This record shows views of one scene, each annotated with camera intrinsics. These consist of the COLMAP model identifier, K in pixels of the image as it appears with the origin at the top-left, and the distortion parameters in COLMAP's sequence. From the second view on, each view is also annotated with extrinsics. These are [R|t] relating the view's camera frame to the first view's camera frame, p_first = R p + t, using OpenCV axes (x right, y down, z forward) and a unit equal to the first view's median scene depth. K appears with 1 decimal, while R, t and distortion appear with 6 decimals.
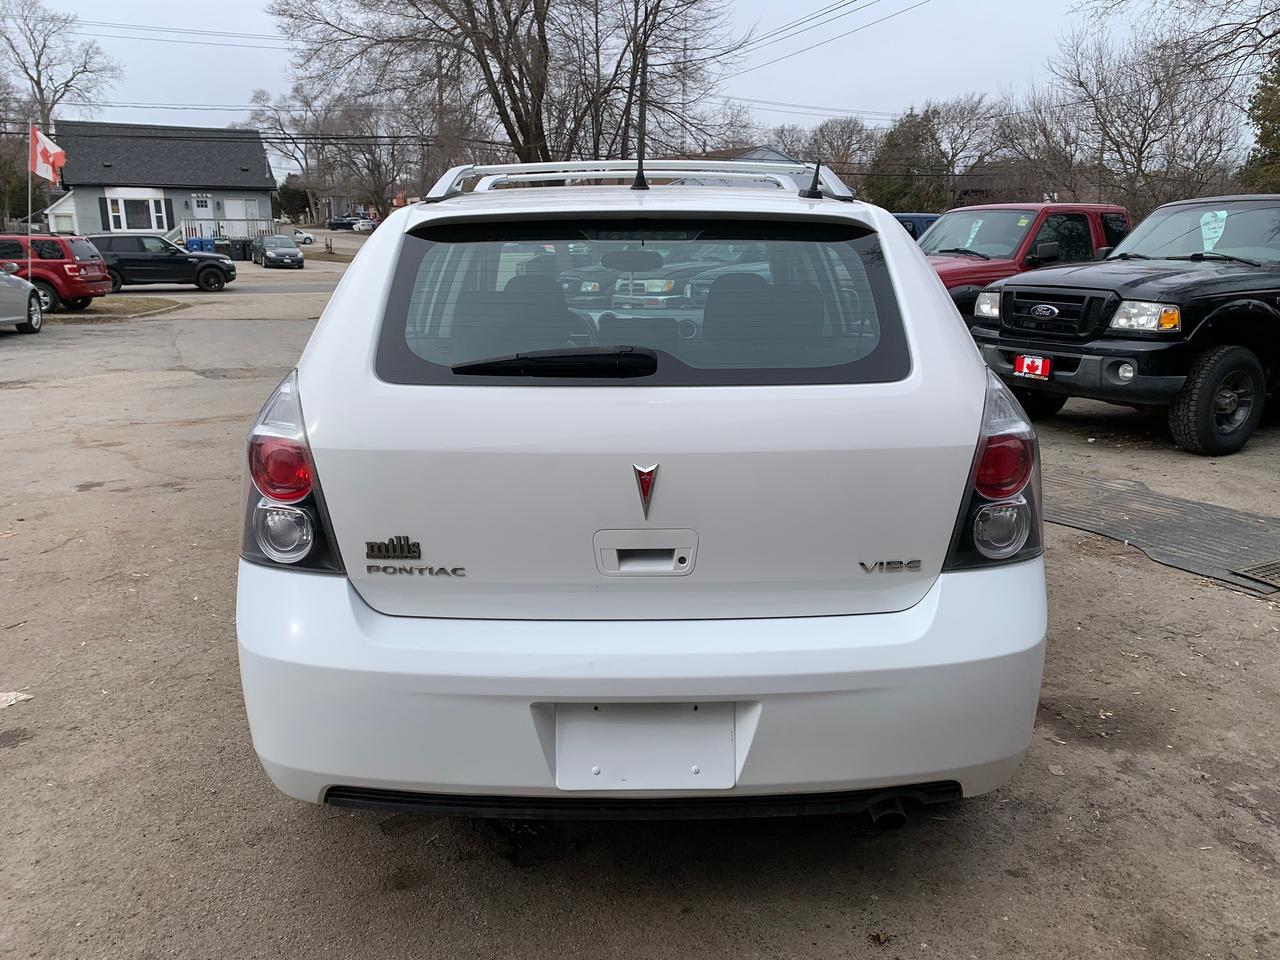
lens RADIAL K [[973.6, 0, 647.7], [0, 973.6, 450.5], [0, 0, 1]] dist [0.023832, -0.016996]
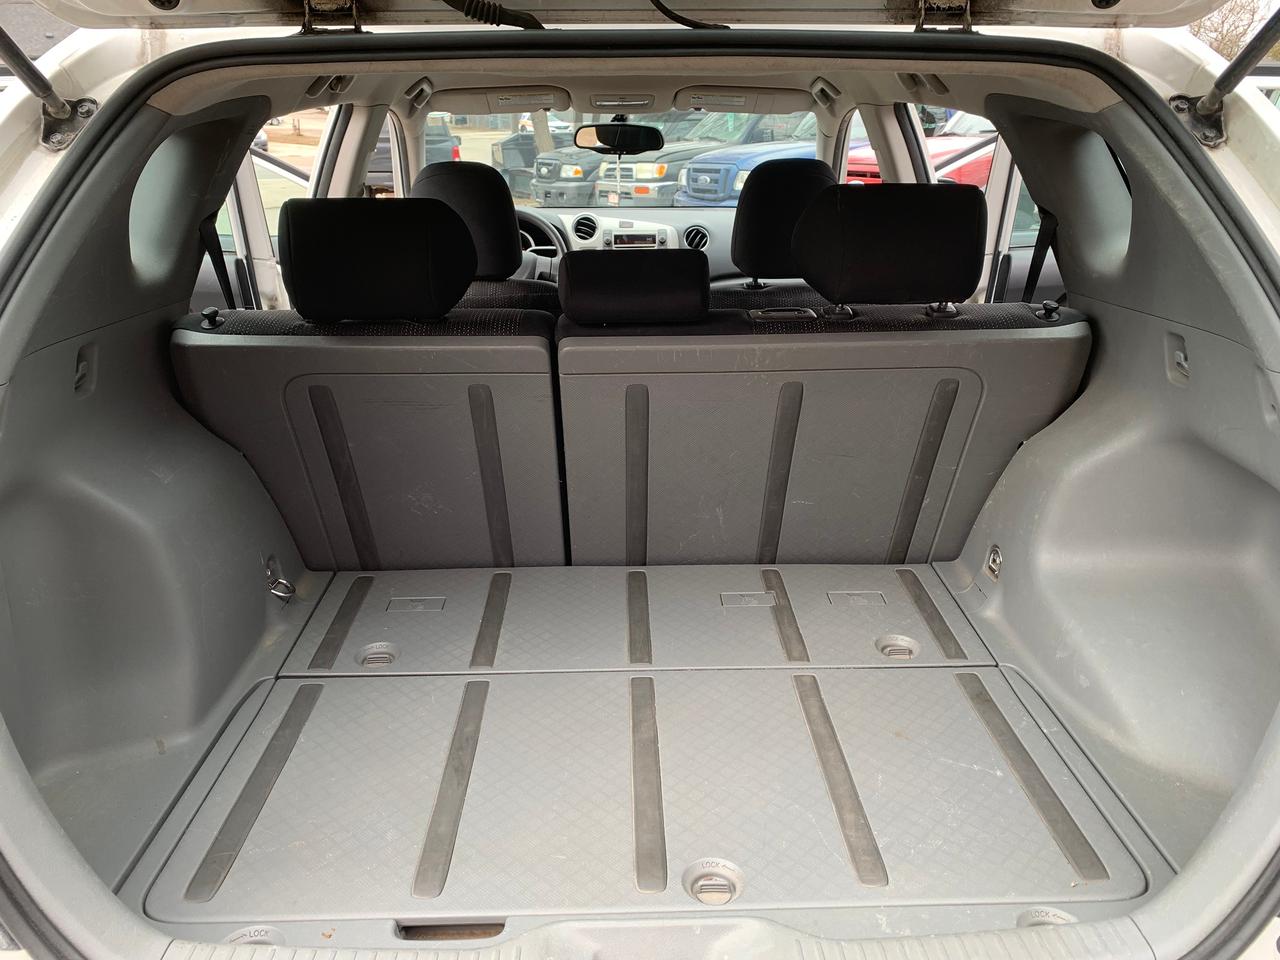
lens RADIAL K [[973.6, 0, 640.6], [0, 973.6, 476.3], [0, 0, 1]] dist [0.023832, -0.016996]
pose [[0.999980, -0.003716, 0.005165, -0.009970], [0.002978, 0.990690, 0.136107, -0.080154], [-0.005623, -0.136089, 0.990681, 0.430990]]
